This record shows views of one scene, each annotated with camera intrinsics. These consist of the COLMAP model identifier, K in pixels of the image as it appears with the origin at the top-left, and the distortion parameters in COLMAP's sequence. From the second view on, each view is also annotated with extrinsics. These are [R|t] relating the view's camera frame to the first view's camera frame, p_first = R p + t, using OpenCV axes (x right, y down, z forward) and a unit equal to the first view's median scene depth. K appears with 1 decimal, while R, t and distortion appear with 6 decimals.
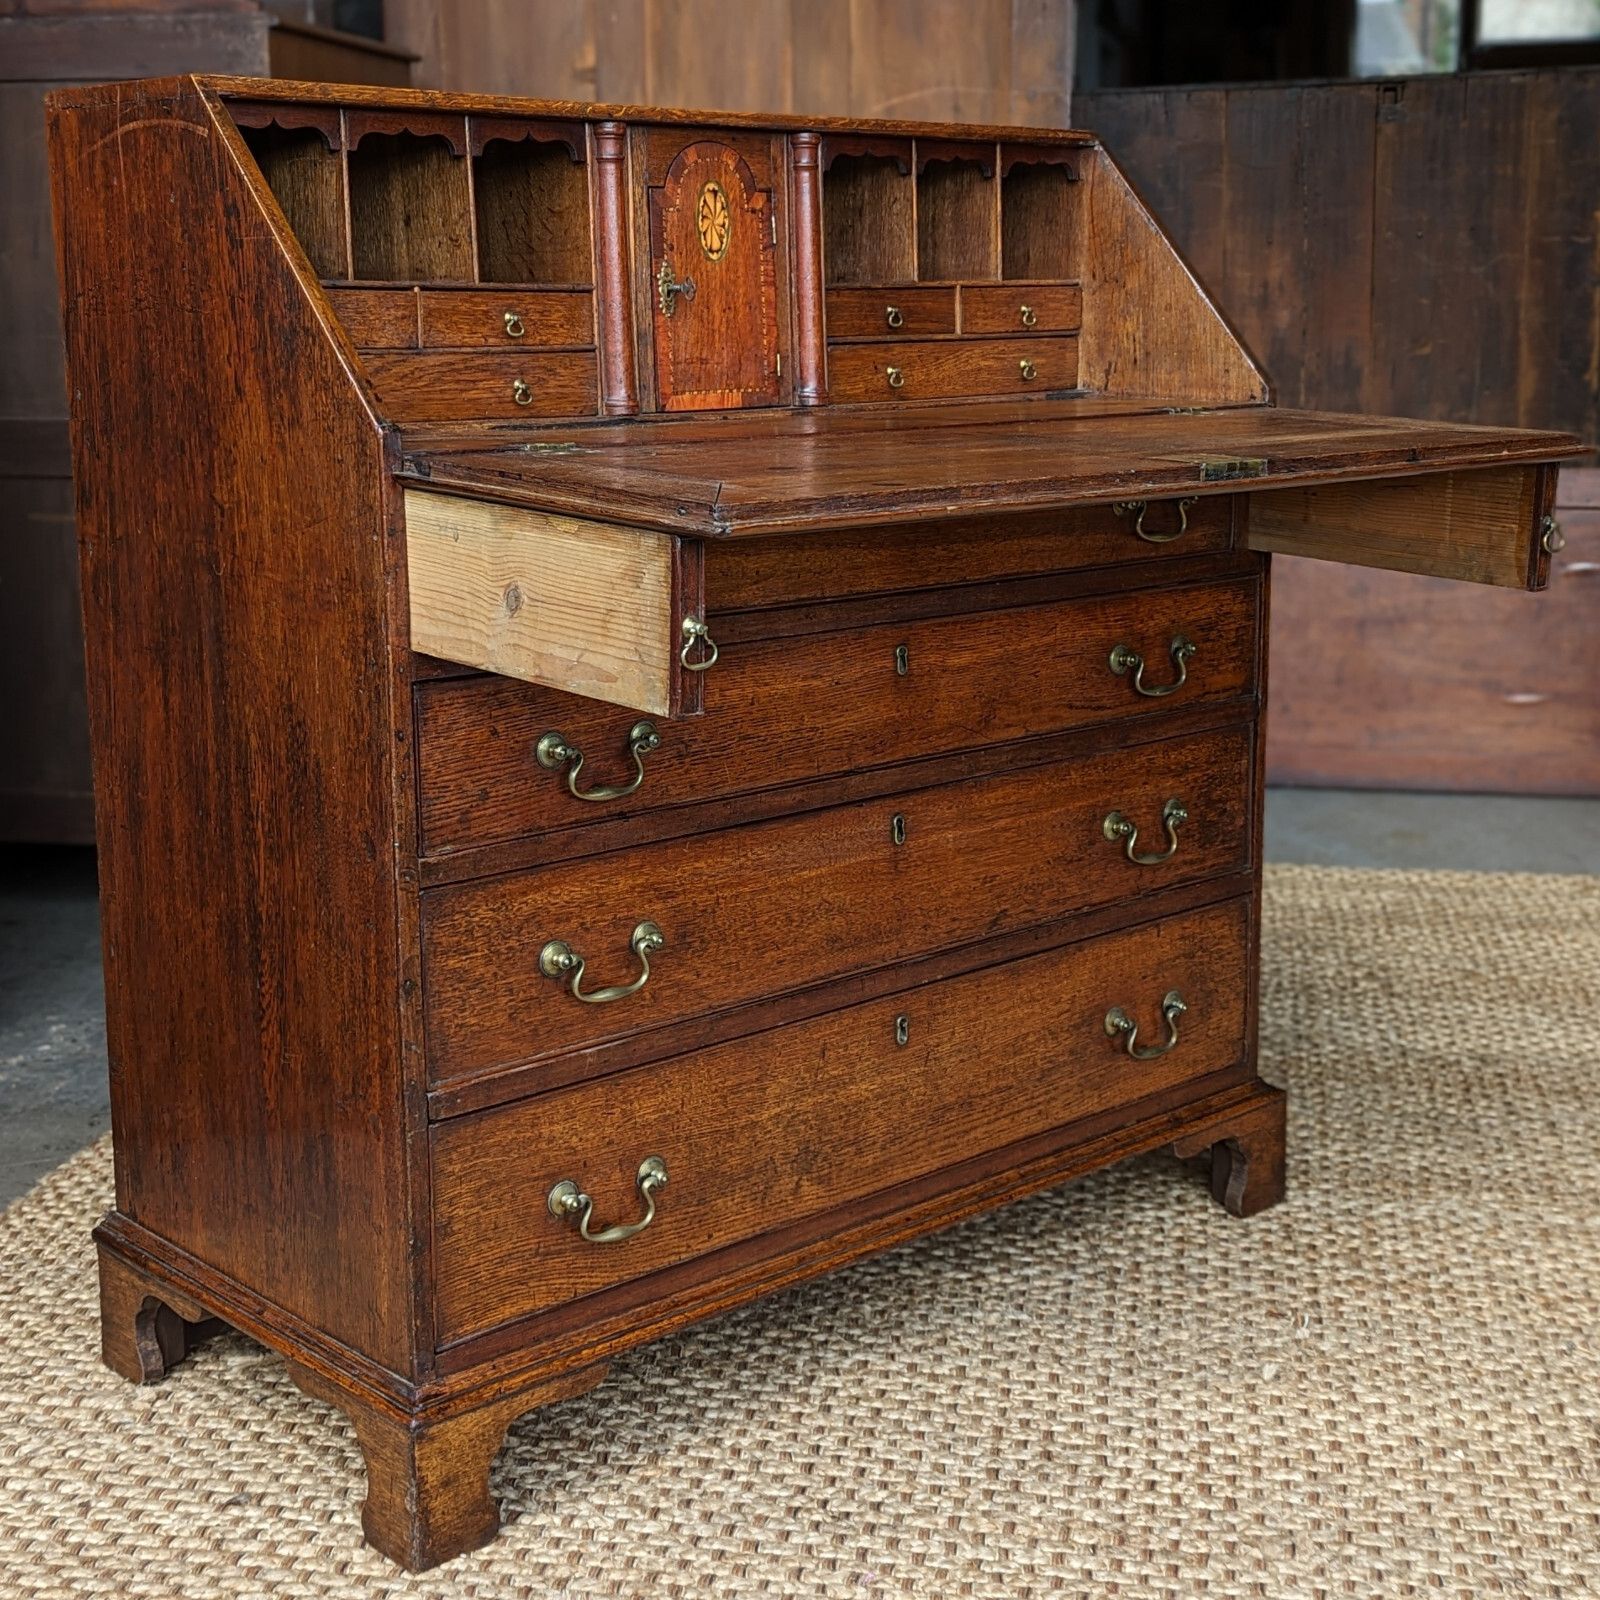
lens RADIAL K [[2490.2, 0, 836.2], [0, 2490.2, 731.0], [0, 0, 1]] dist [0.107495, -0.178516]
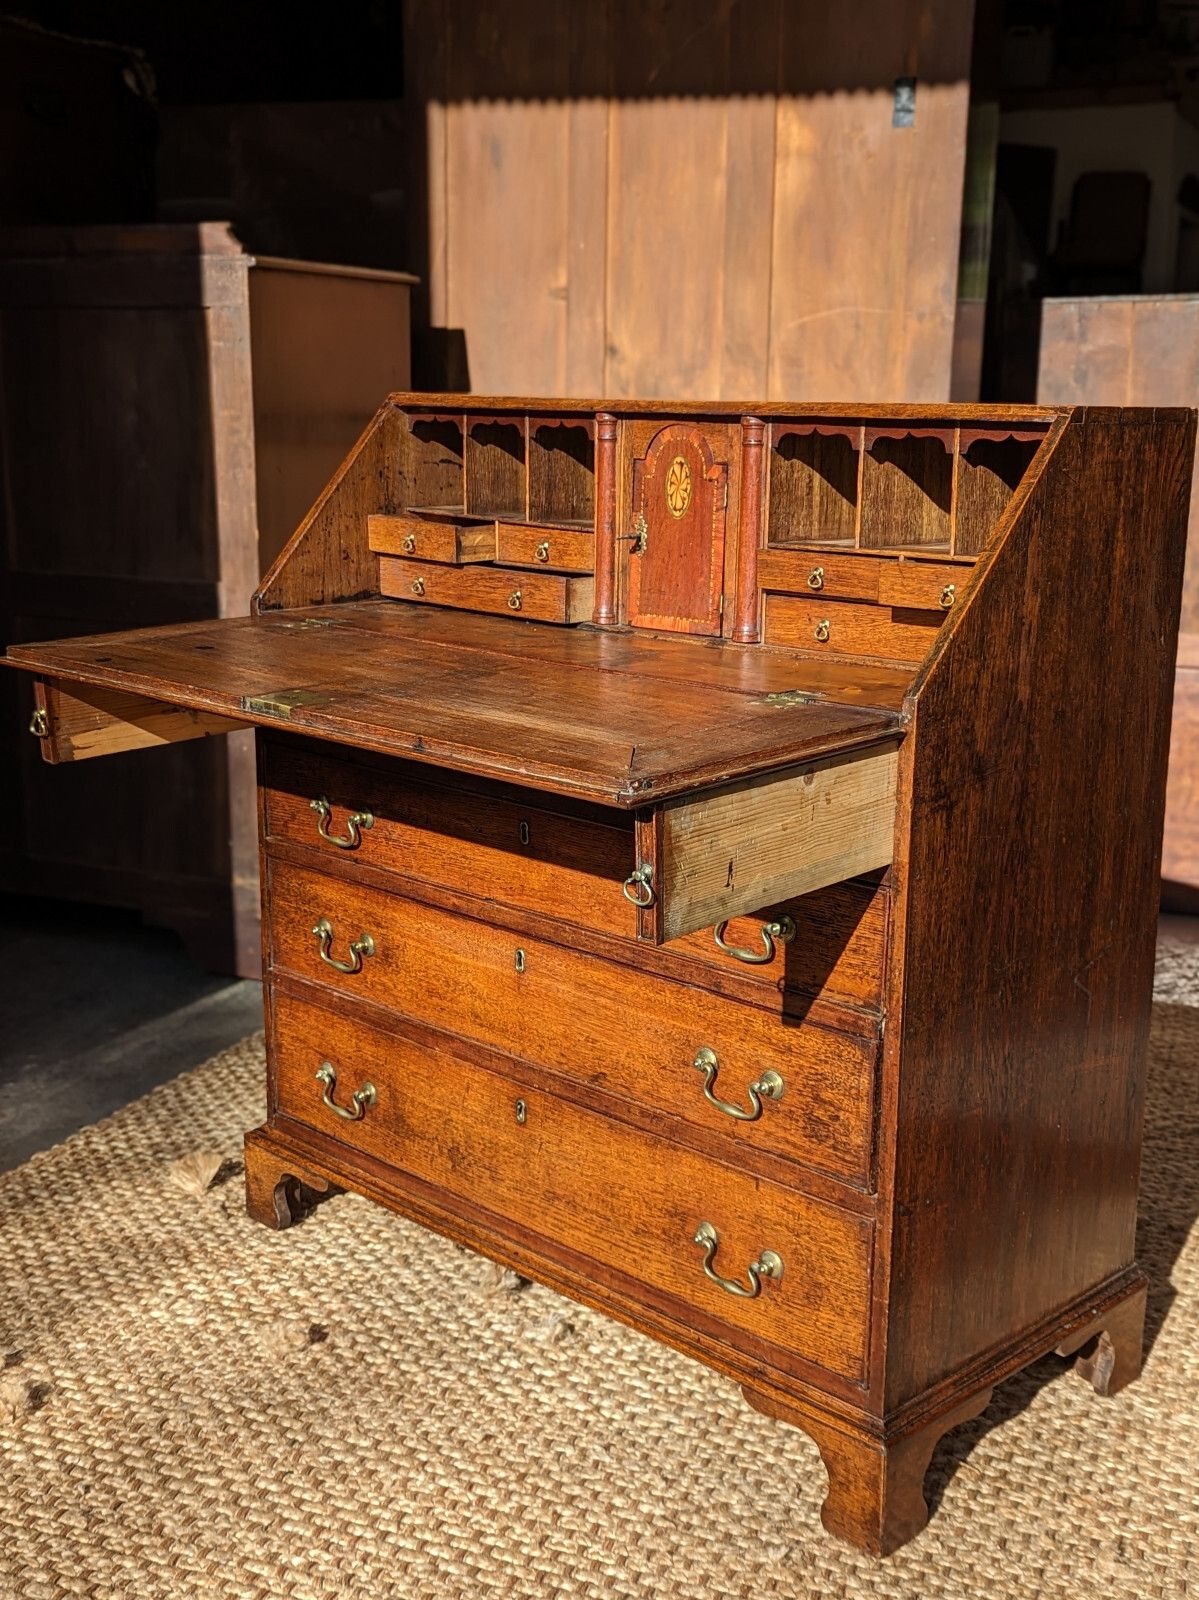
lens RADIAL K [[1819.0, 0, 595.5], [0, 1819.0, 794.9], [0, 0, 1]] dist [0.055246, -0.064235]
pose [[0.026767, 0.217807, -0.975625, 0.957134], [-0.186785, 0.959875, 0.209166, -0.255062], [0.982036, 0.176634, 0.066376, 0.982949]]
